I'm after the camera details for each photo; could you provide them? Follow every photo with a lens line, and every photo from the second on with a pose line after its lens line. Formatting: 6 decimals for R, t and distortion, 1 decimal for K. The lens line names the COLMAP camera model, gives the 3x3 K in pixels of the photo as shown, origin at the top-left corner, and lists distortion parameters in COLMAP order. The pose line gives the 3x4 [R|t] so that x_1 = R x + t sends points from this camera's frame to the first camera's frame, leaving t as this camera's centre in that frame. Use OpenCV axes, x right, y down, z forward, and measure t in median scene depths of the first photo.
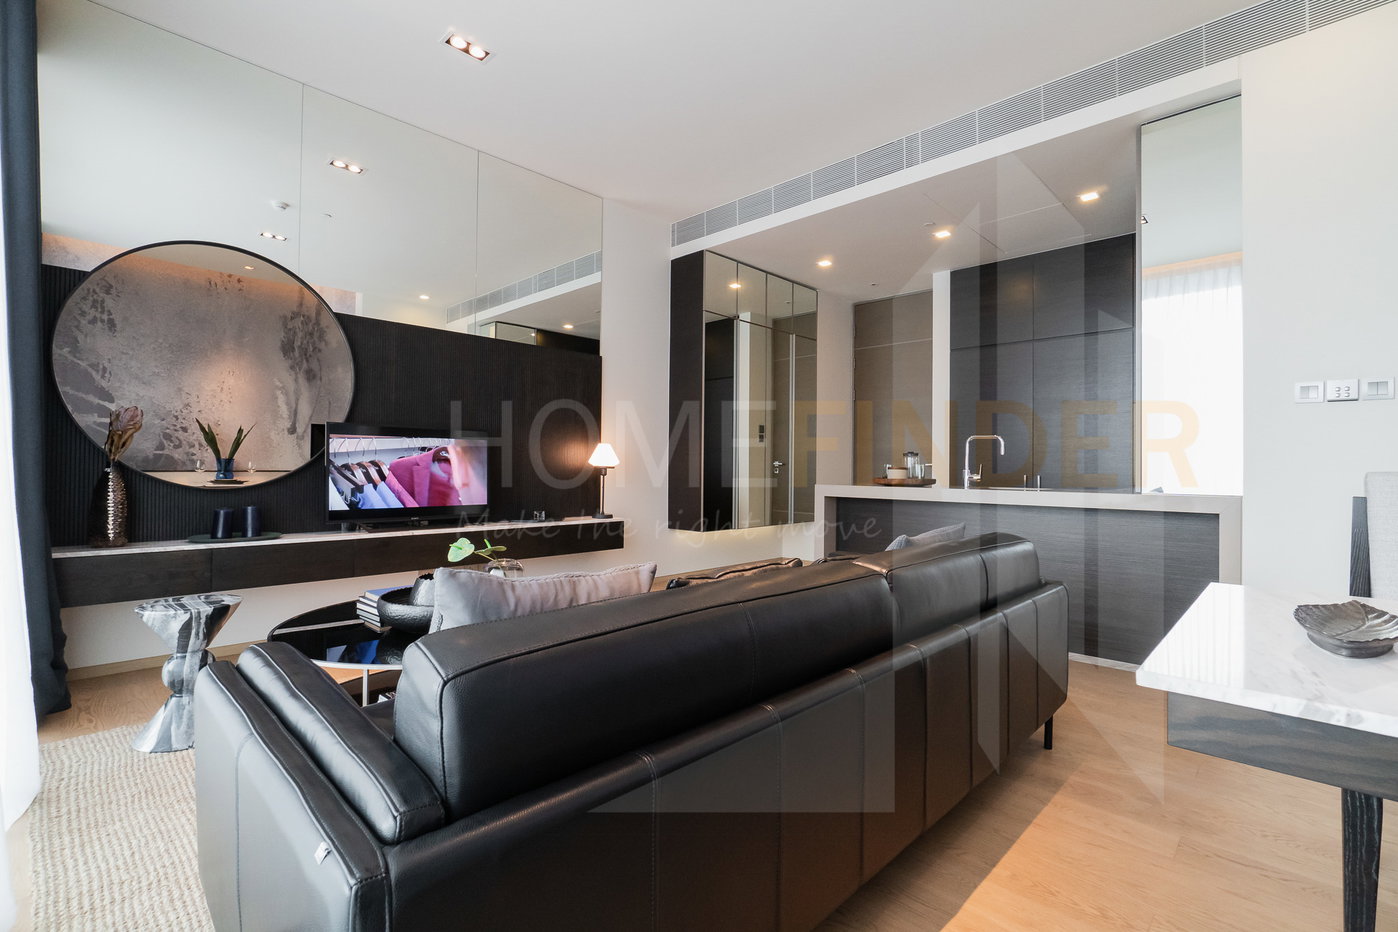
lens RADIAL K [[632.8, 0, 689.0], [0, 632.8, 468.9], [0, 0, 1]] dist [-0.012625, -0.000114]
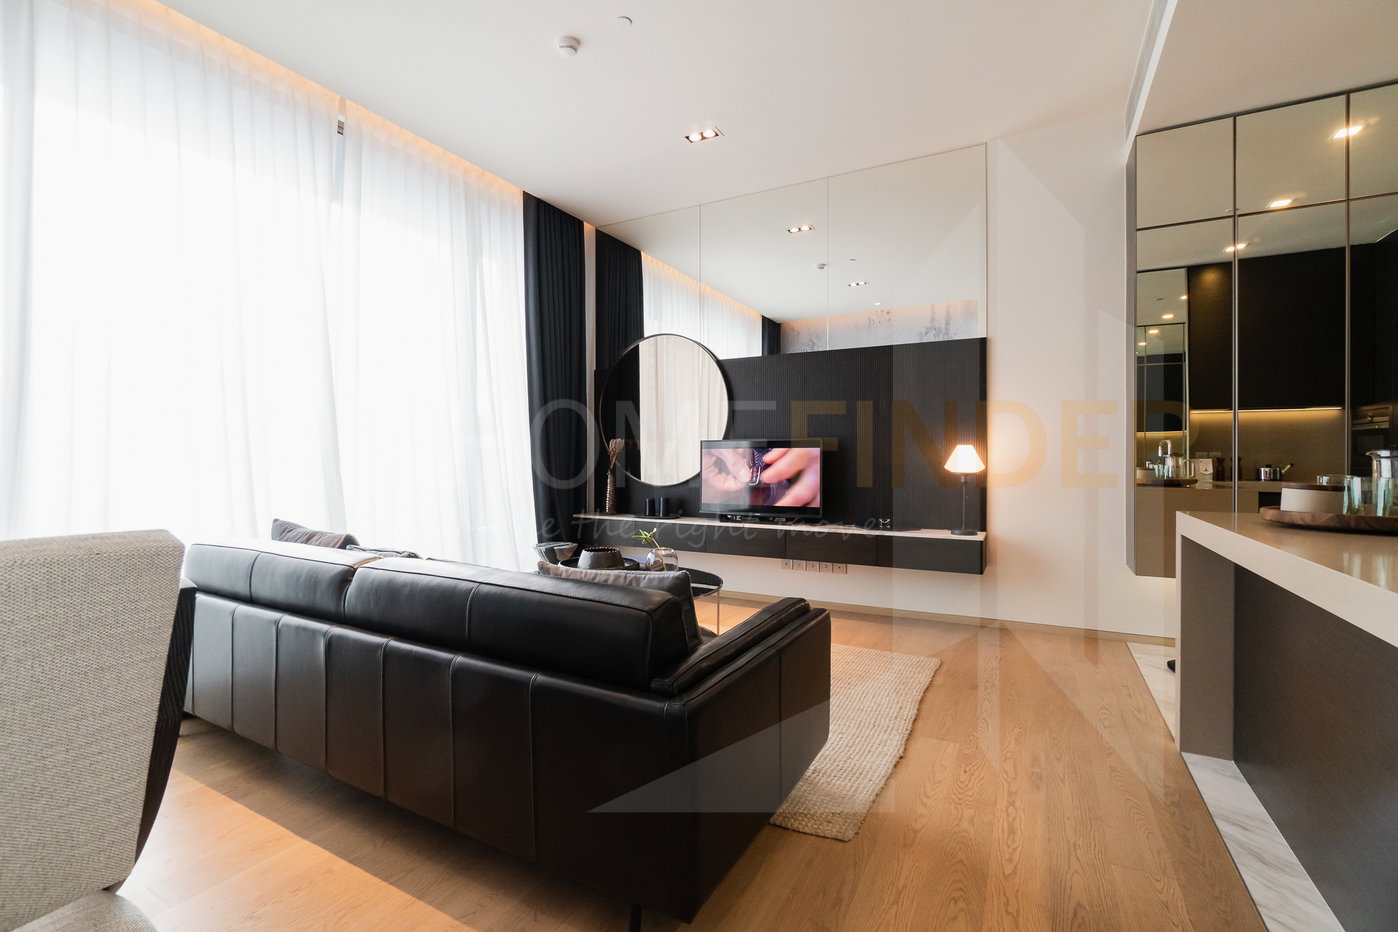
lens RADIAL K [[632.8, 0, 686.8], [0, 632.8, 463.8], [0, 0, 1]] dist [-0.012625, -0.000114]
pose [[0.265830, -0.004545, -0.964009, 0.596050], [-0.001952, 0.999984, -0.005253, -0.010817], [0.964018, 0.003278, 0.265816, 0.455633]]
